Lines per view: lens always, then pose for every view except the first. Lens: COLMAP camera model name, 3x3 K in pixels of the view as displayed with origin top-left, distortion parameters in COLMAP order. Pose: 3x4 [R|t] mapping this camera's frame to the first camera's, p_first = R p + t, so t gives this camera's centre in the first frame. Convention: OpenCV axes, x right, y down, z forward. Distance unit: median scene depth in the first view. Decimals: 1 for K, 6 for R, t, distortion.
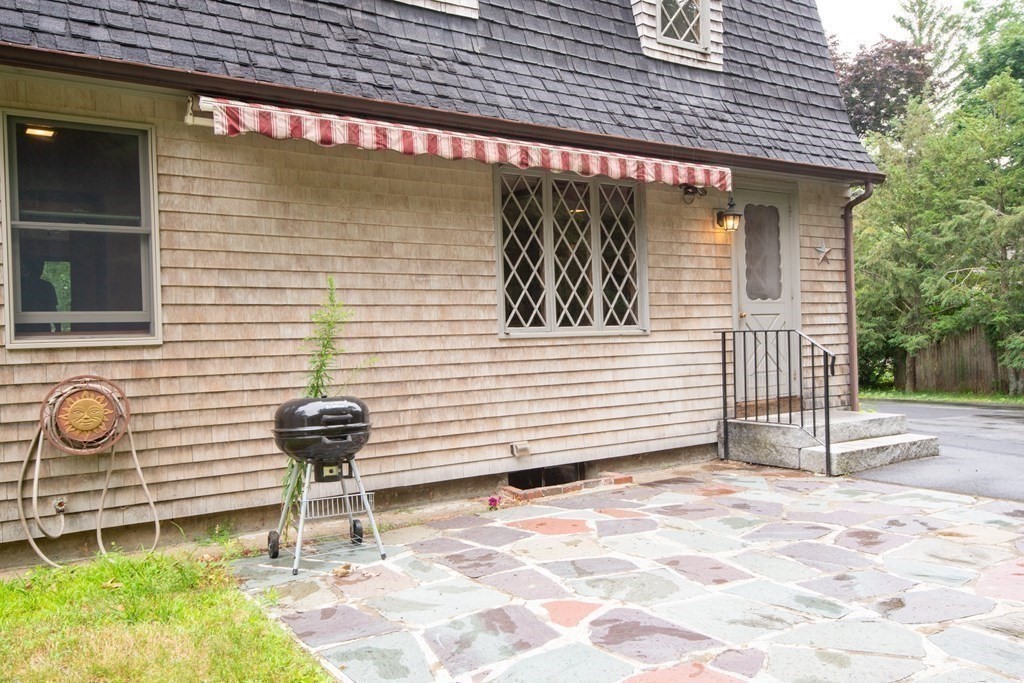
lens RADIAL K [[844.8, 0, 517.2], [0, 844.8, 344.3], [0, 0, 1]] dist [0.021020, 0.003102]
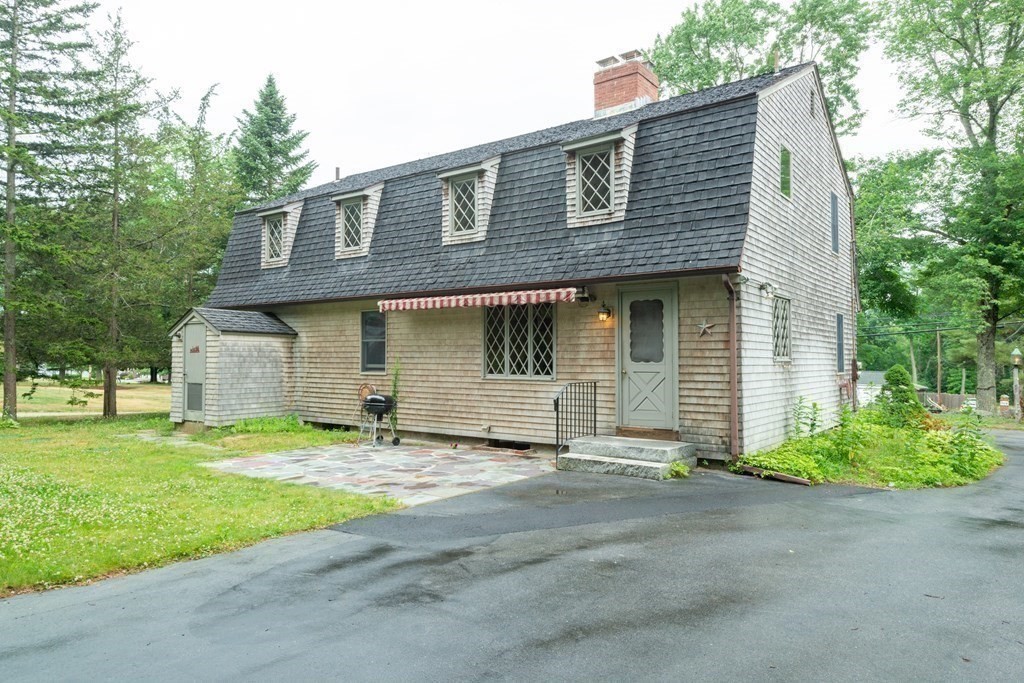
lens RADIAL K [[683.4, 0, 510.9], [0, 683.4, 340.1], [0, 0, 1]] dist [0.028549, 0.001650]
pose [[0.313793, 0.003686, -0.949484, 1.655909], [-0.020110, 0.999794, -0.002765, -0.101283], [0.949279, 0.019961, 0.313802, 0.463358]]
